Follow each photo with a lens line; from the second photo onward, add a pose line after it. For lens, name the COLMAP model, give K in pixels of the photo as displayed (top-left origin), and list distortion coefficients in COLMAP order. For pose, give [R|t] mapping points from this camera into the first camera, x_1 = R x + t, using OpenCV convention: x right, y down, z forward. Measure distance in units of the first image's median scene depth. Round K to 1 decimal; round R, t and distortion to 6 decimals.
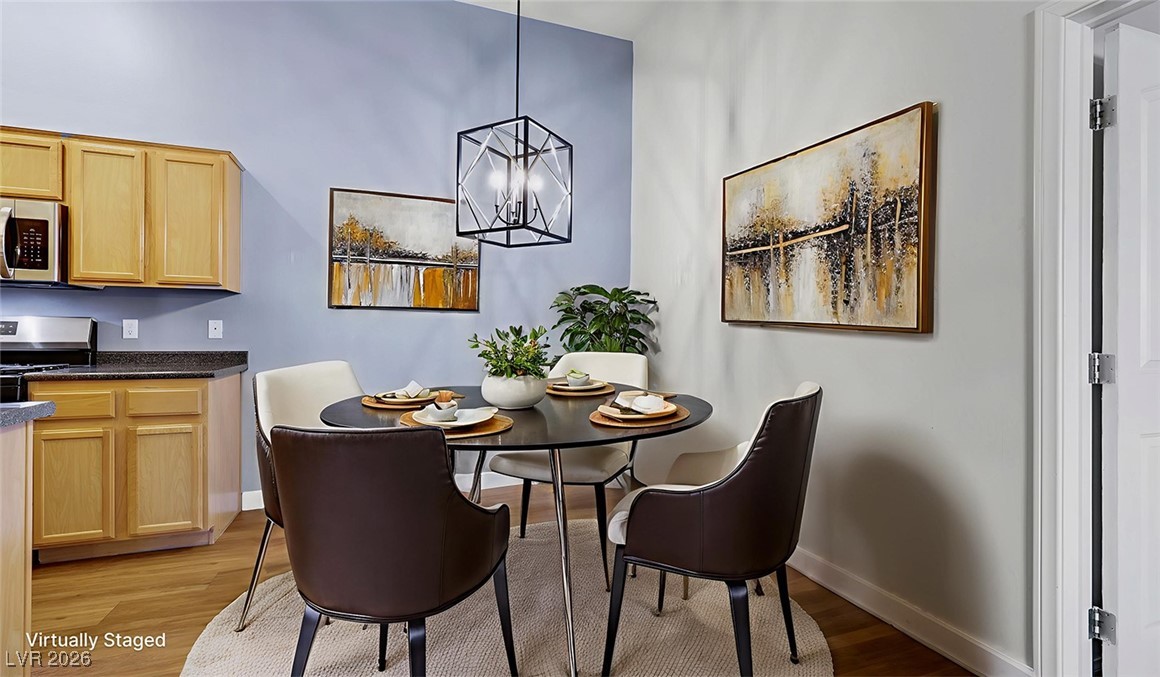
lens RADIAL K [[517.5, 0, 575.4], [0, 517.5, 340.6], [0, 0, 1]] dist [-0.002473, -0.000503]
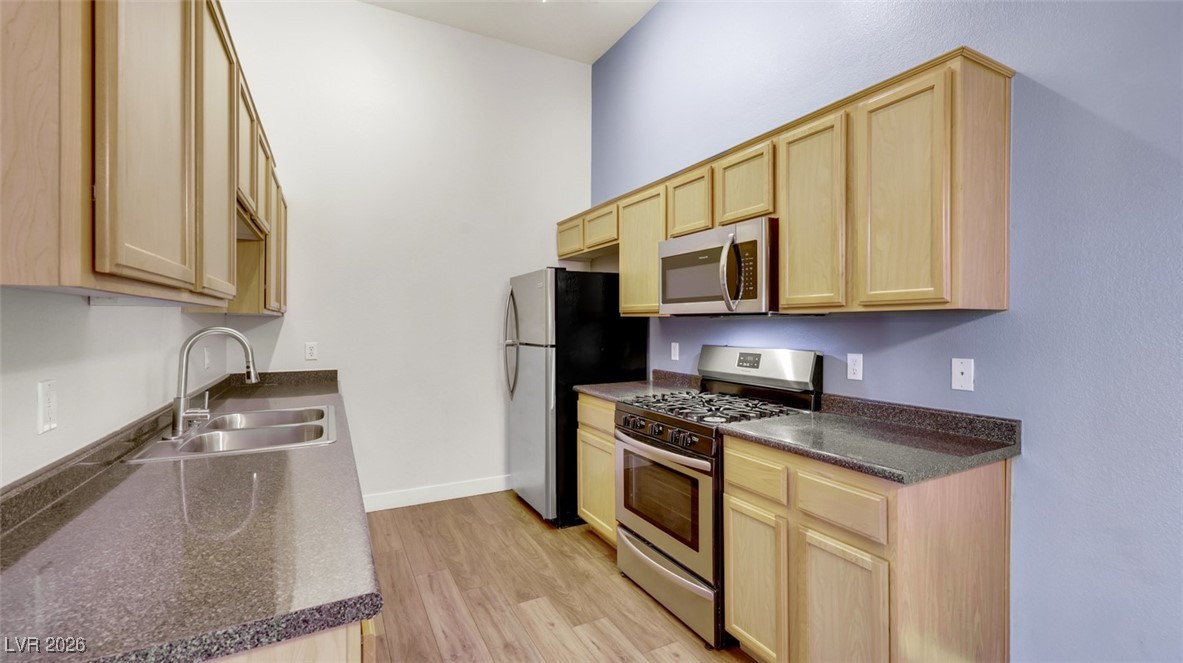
lens RADIAL K [[504.7, 0, 610.8], [0, 504.7, 327.4], [0, 0, 1]] dist [-0.004728, 0.000722]
pose [[0.139155, 0.000735, -0.990270, -0.215318], [0.002286, 0.999997, 0.001063, -0.083142], [0.990268, -0.002412, 0.139153, 0.586788]]
